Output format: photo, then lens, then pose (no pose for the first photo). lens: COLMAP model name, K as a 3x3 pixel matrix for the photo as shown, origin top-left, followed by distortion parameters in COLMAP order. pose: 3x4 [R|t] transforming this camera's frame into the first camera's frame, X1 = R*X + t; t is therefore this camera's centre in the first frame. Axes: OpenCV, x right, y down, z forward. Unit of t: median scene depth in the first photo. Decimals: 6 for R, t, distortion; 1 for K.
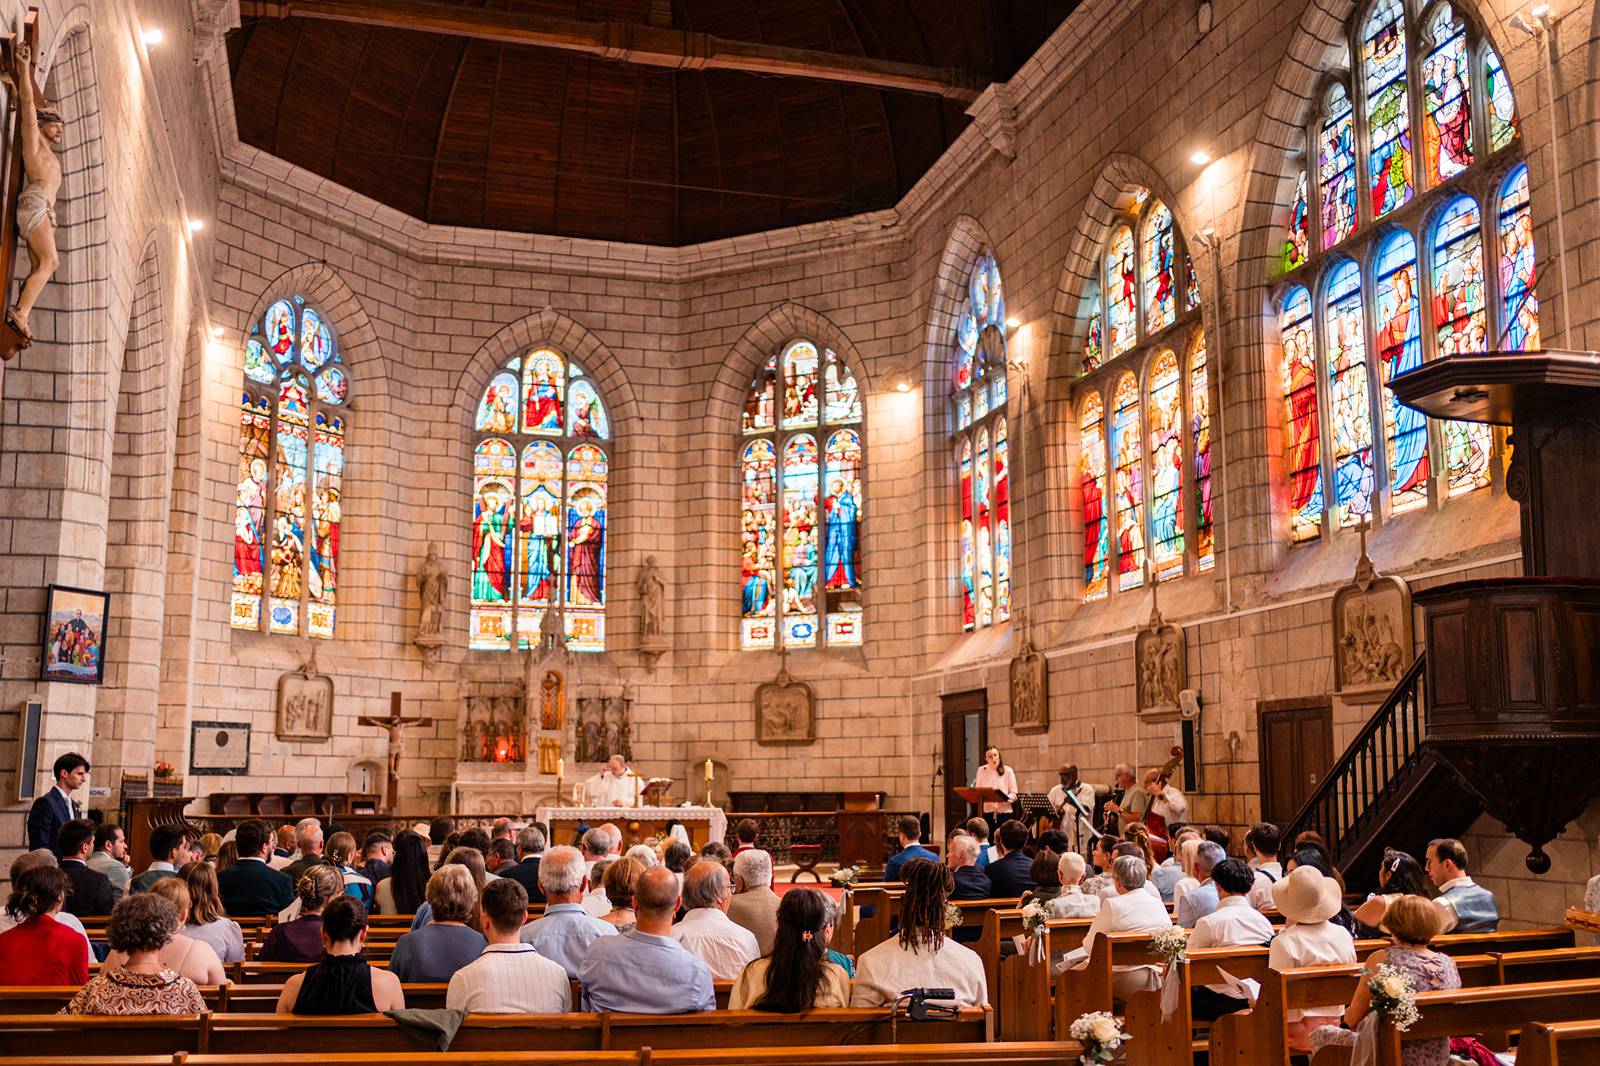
lens RADIAL K [[1649.2, 0, 800.7], [0, 1649.2, 529.2], [0, 0, 1]] dist [-0.032149, 0.000000]
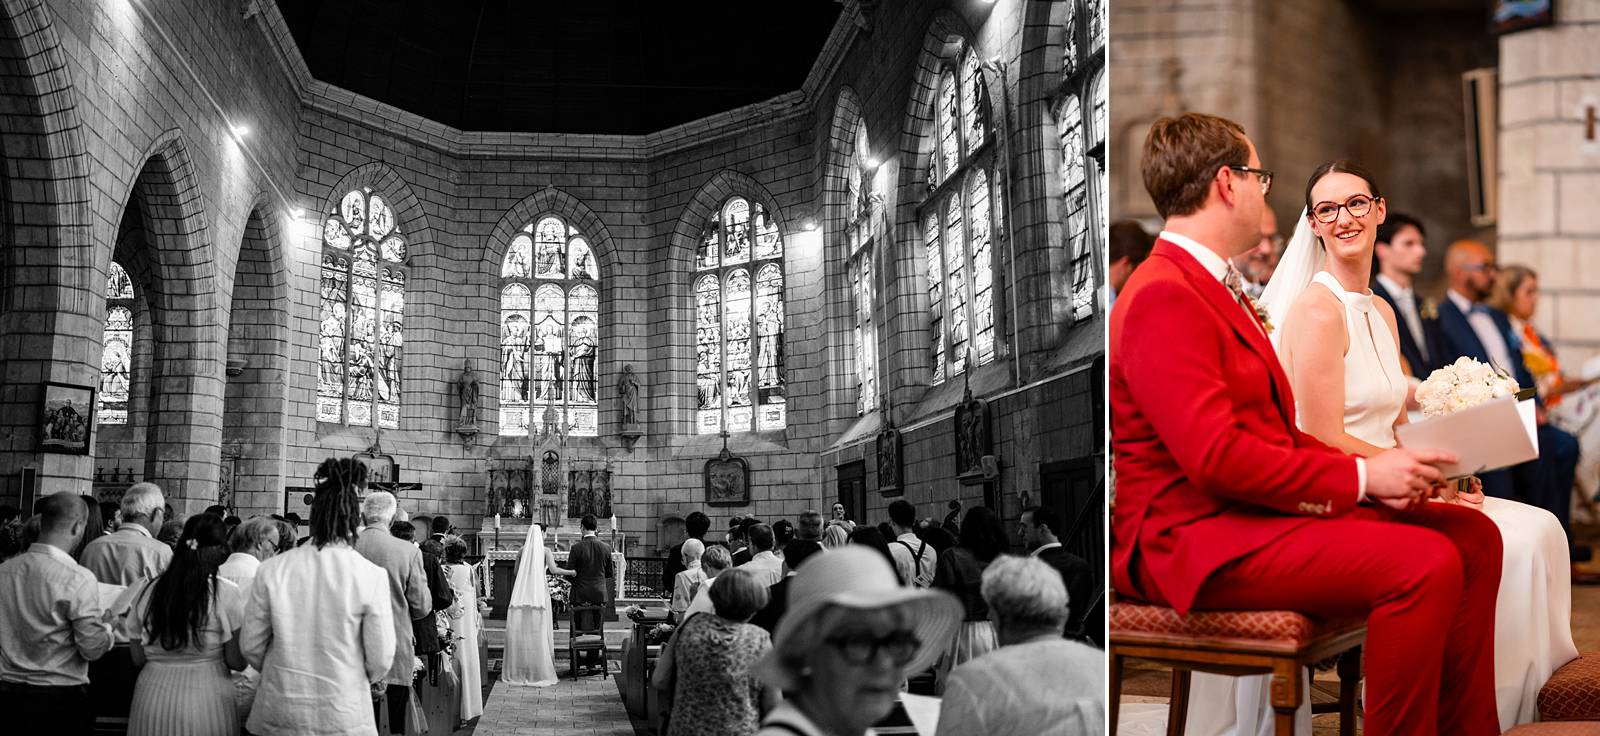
lens RADIAL K [[985.3, 0, 797.1], [0, 985.3, 385.1], [0, 0, 1]] dist [-0.005802, 0.000911]
pose [[0.967222, -0.030384, -0.252108, 0.257755], [0.029409, 0.999538, -0.007635, 0.045291], [0.252224, -0.000029, 0.967669, 0.272220]]
